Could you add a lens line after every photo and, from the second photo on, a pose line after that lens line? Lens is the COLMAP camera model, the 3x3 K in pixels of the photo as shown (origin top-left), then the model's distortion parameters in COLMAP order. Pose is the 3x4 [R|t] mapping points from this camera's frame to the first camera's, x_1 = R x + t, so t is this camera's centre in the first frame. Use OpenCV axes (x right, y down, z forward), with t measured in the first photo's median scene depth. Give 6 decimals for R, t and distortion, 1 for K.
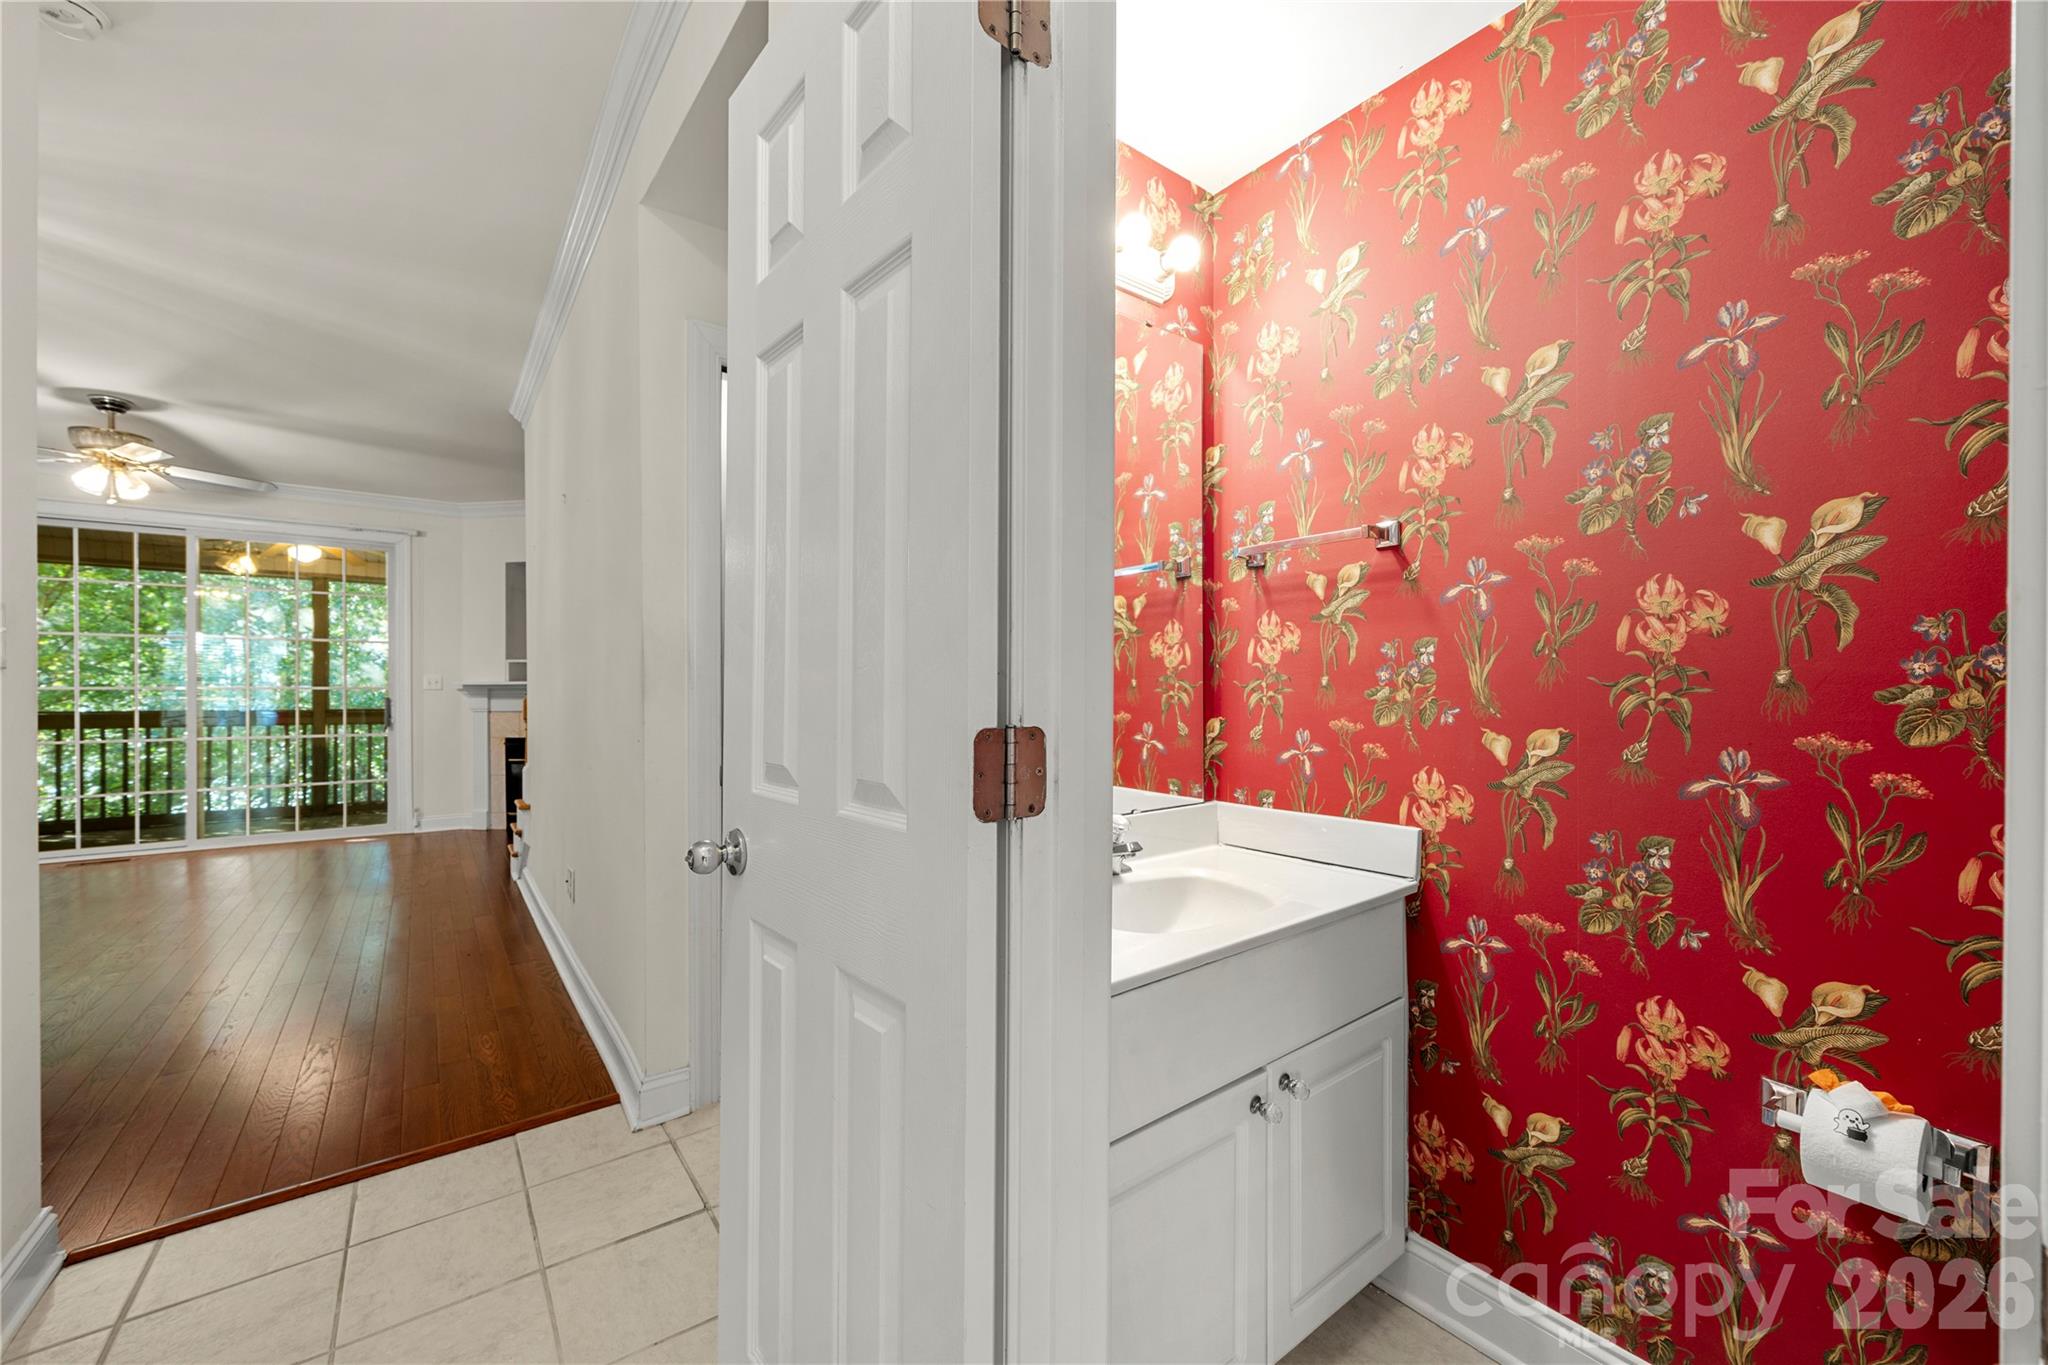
lens RADIAL K [[792.6, 0, 1033.1], [0, 792.6, 689.0], [0, 0, 1]] dist [0.000283, -0.000059]
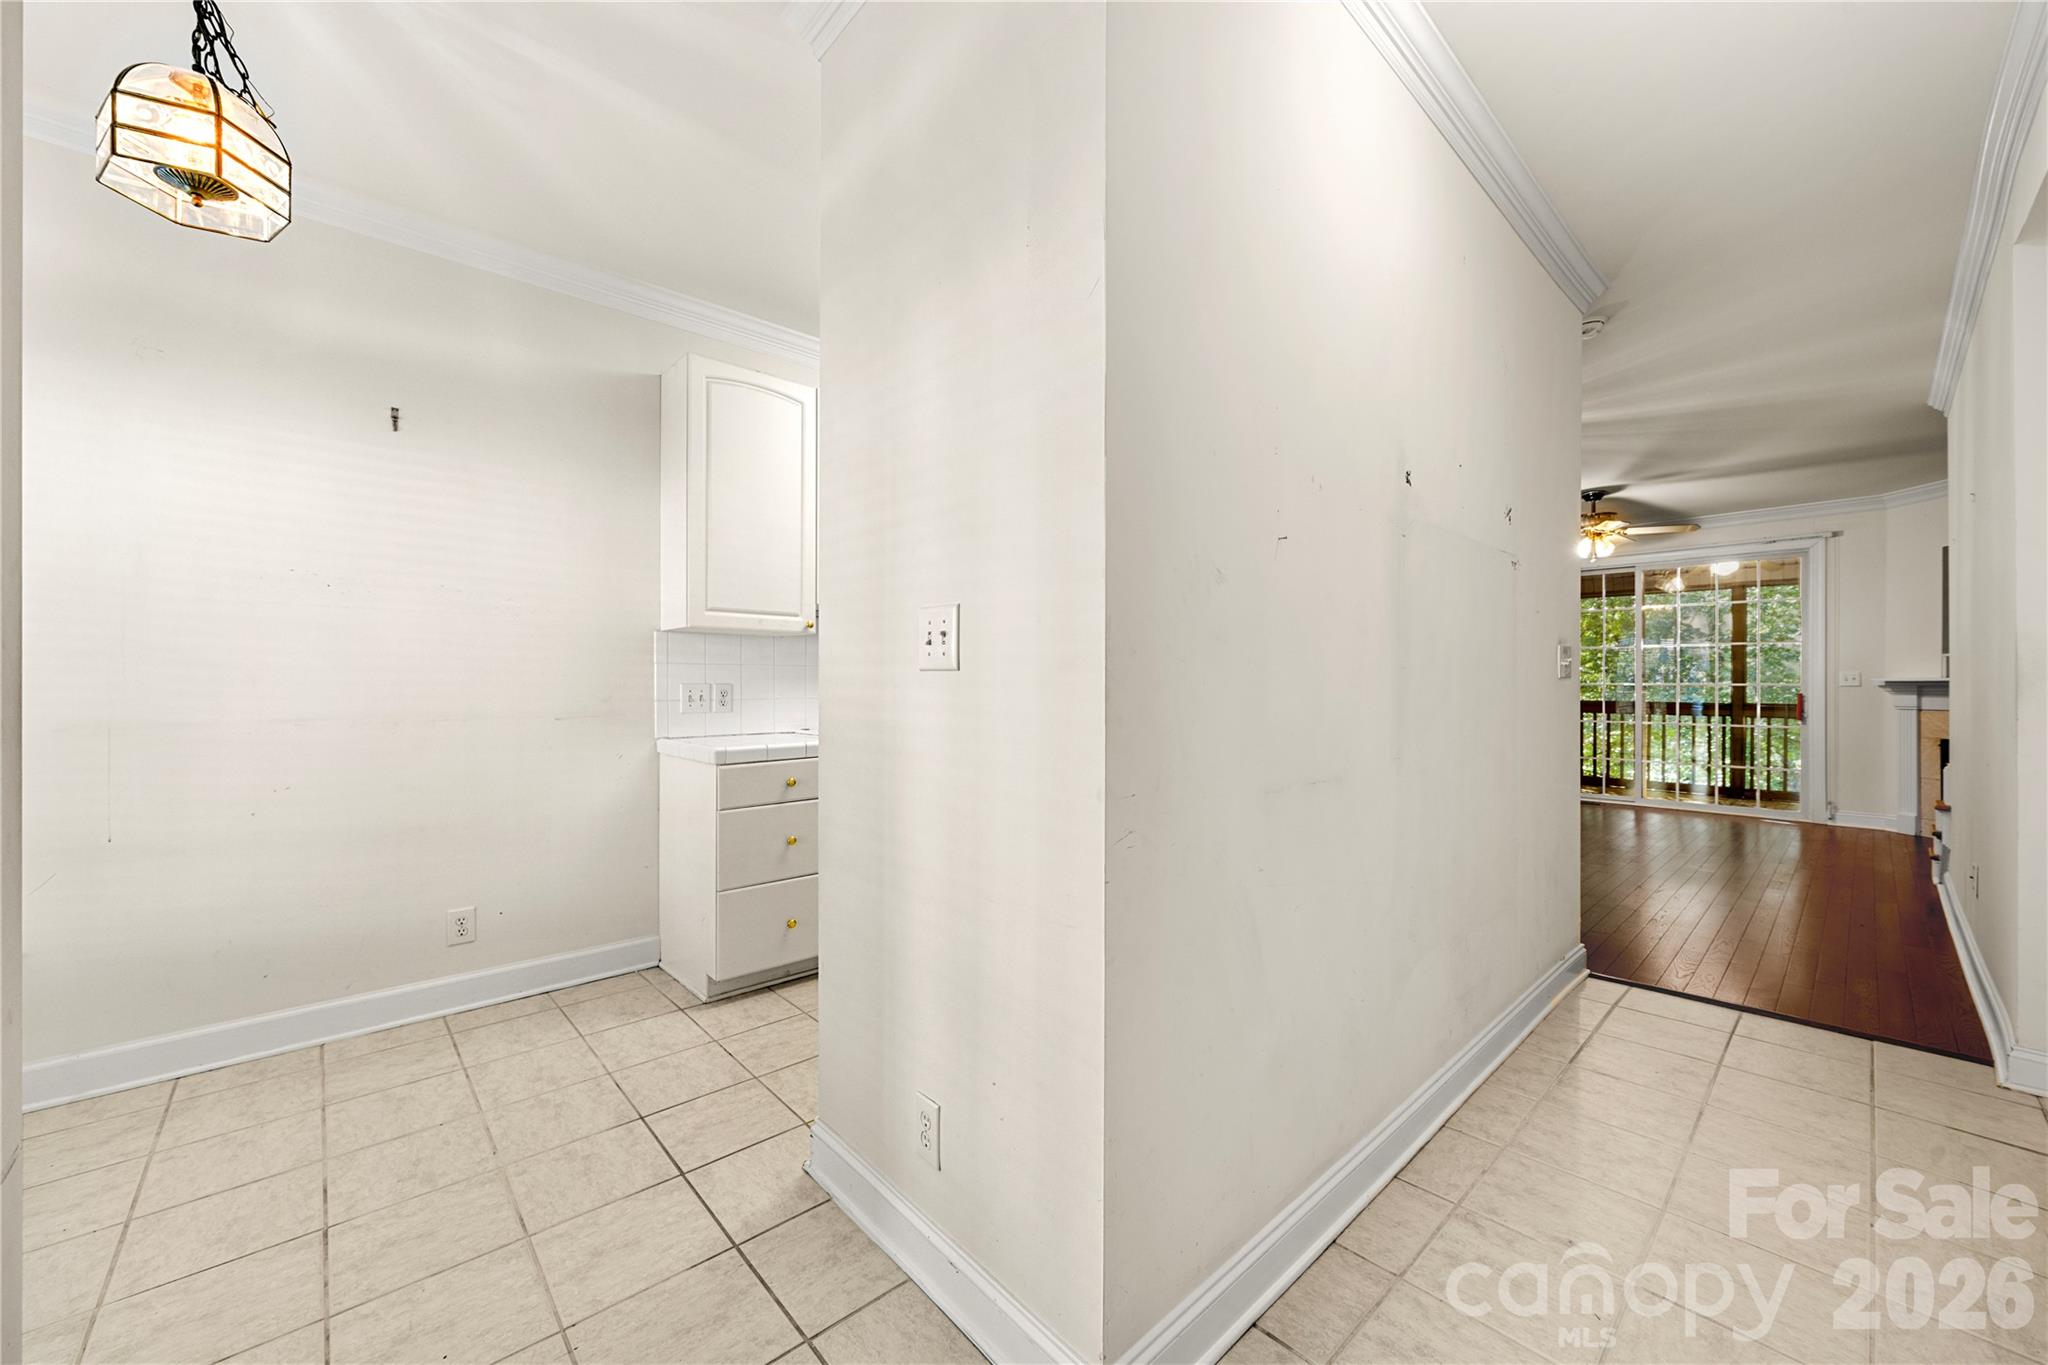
lens RADIAL K [[744.5, 0, 1036.9], [0, 744.5, 683.7], [0, 0, 1]] dist [-0.000877, 0.000025]
pose [[0.078550, 0.001787, -0.996909, 0.098564], [-0.002773, 0.999995, 0.001574, -0.000966], [0.996906, 0.002641, 0.078554, -0.098723]]
